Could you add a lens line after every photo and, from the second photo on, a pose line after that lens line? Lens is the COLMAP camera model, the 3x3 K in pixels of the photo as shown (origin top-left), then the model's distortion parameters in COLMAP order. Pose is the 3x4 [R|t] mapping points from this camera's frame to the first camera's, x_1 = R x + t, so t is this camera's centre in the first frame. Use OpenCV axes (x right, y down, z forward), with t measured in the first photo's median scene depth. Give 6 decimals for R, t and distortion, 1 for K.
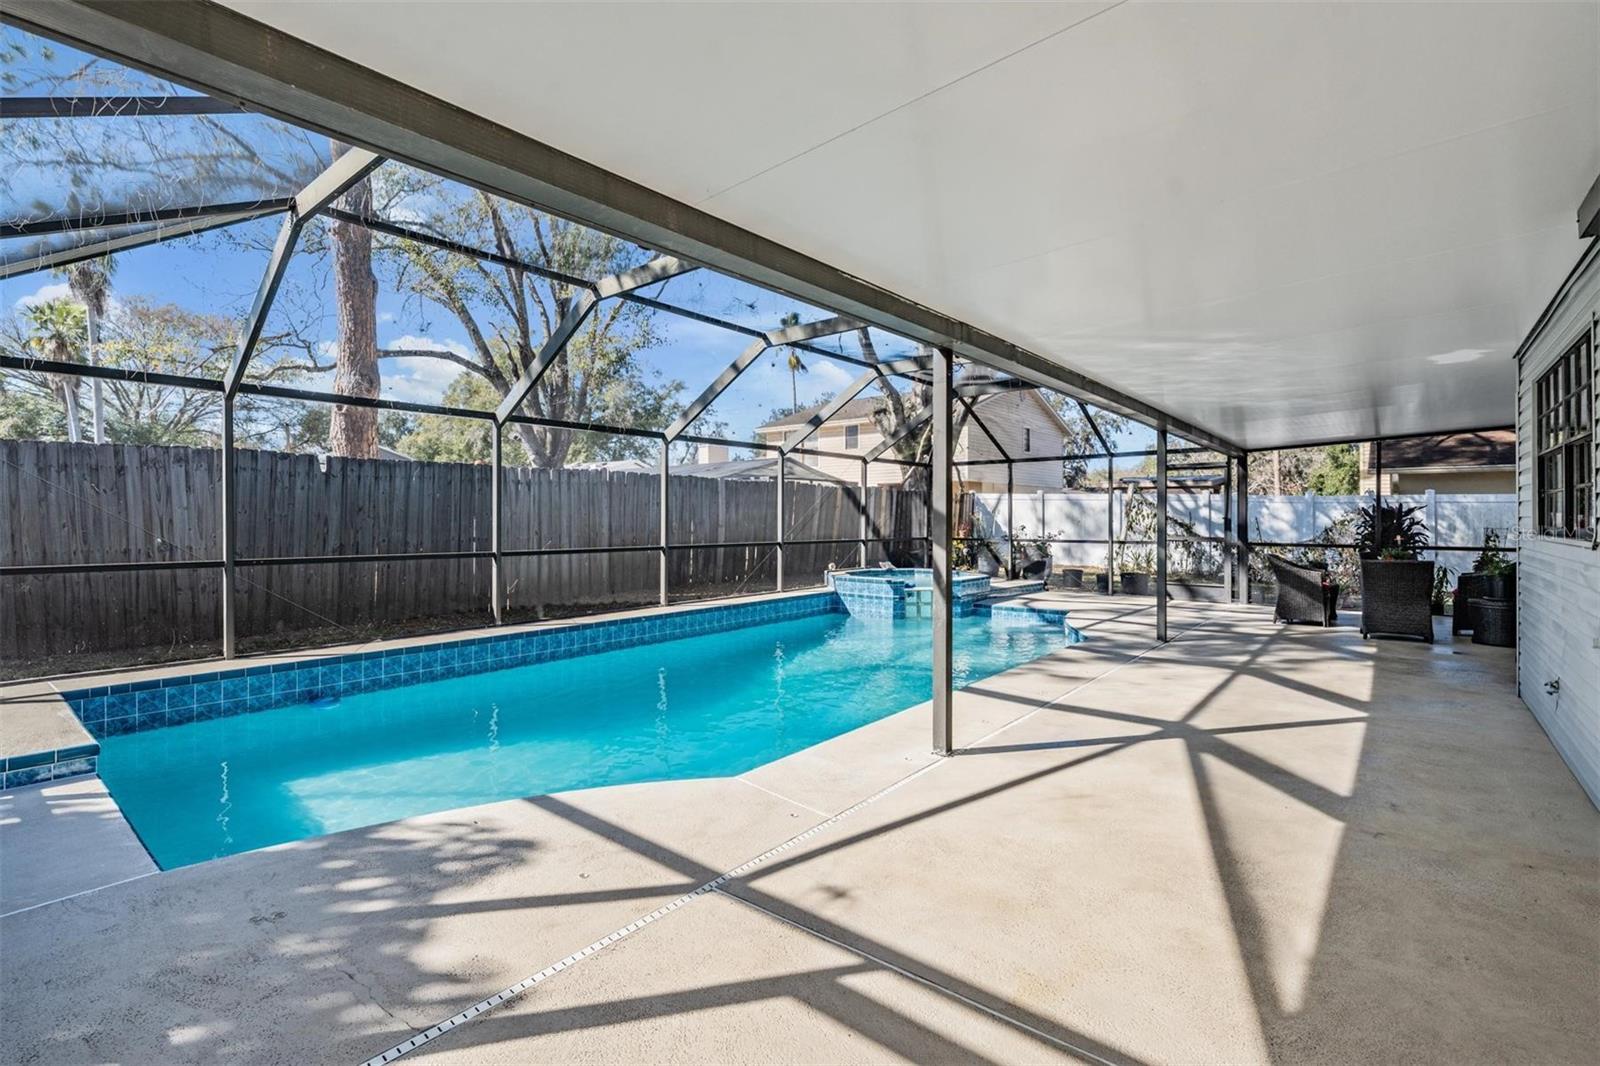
lens RADIAL K [[735.4, 0, 800.0], [0, 735.4, 533.0], [0, 0, 1]] dist [0.002228, 0.000698]
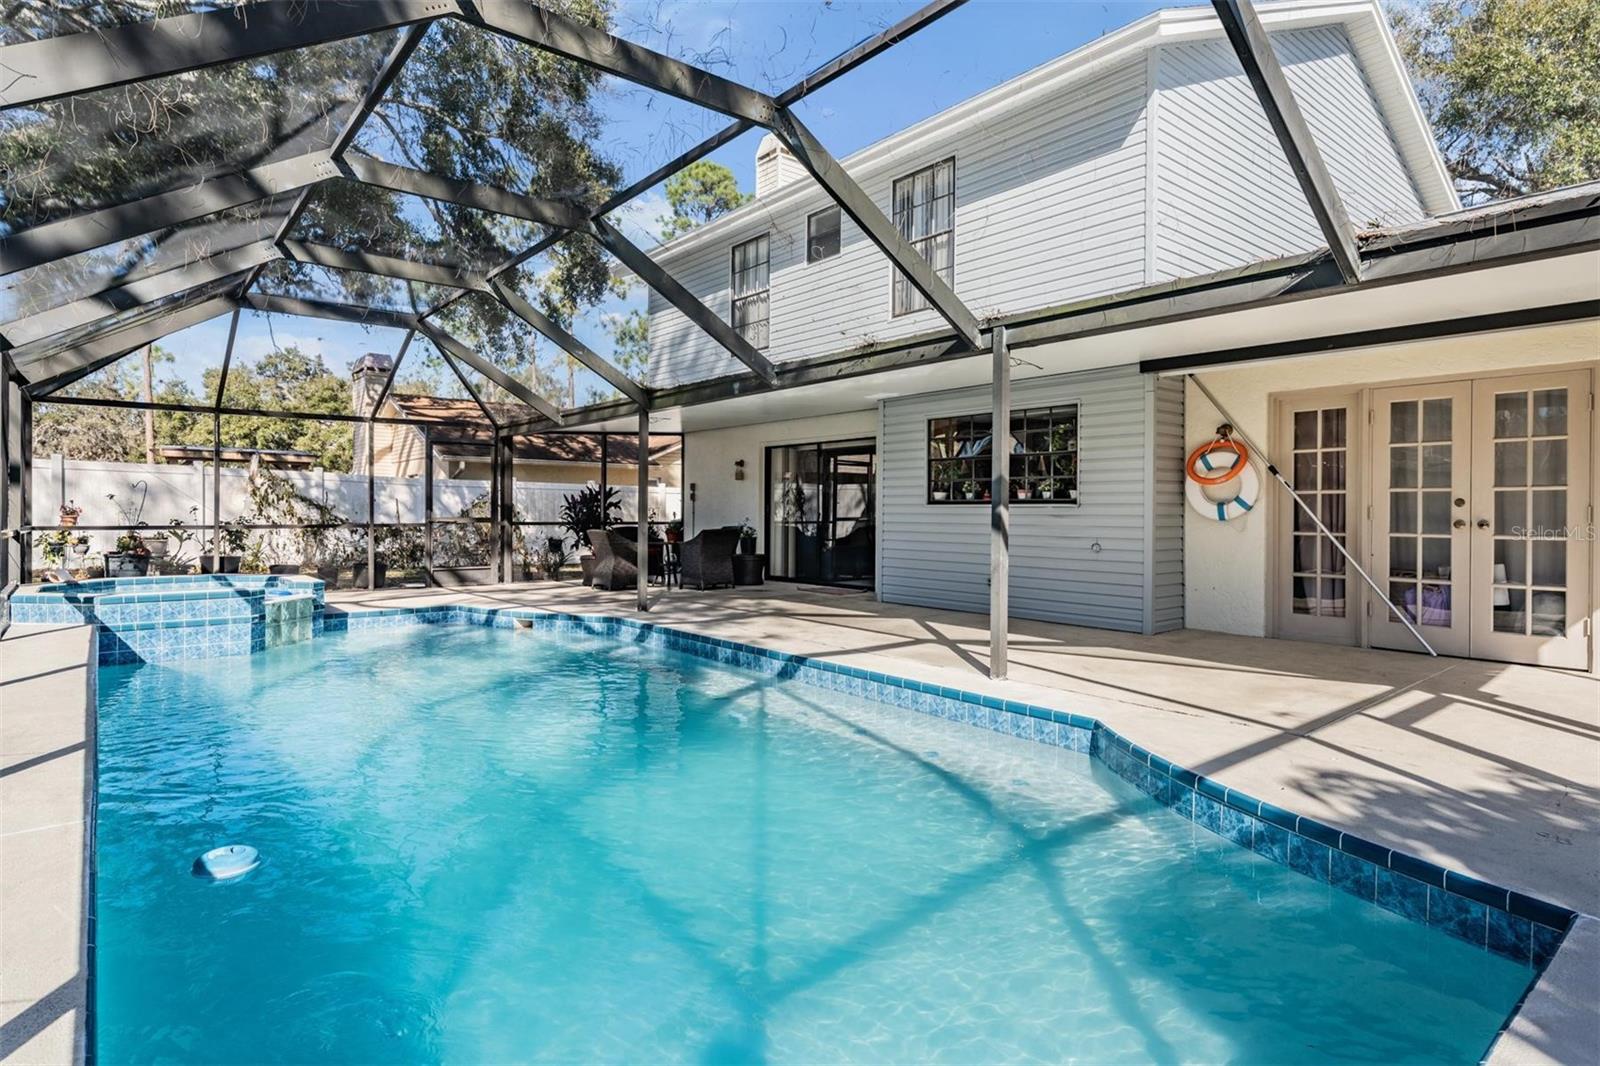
lens RADIAL K [[834.5, 0, 794.6], [0, 834.5, 512.2], [0, 0, 1]] dist [0.002030, 0.000273]
pose [[0.193270, -0.001638, 0.981144, -0.471942], [0.015840, 0.999873, -0.001451, 0.006517], [-0.981018, 0.015822, 0.193272, 0.407952]]
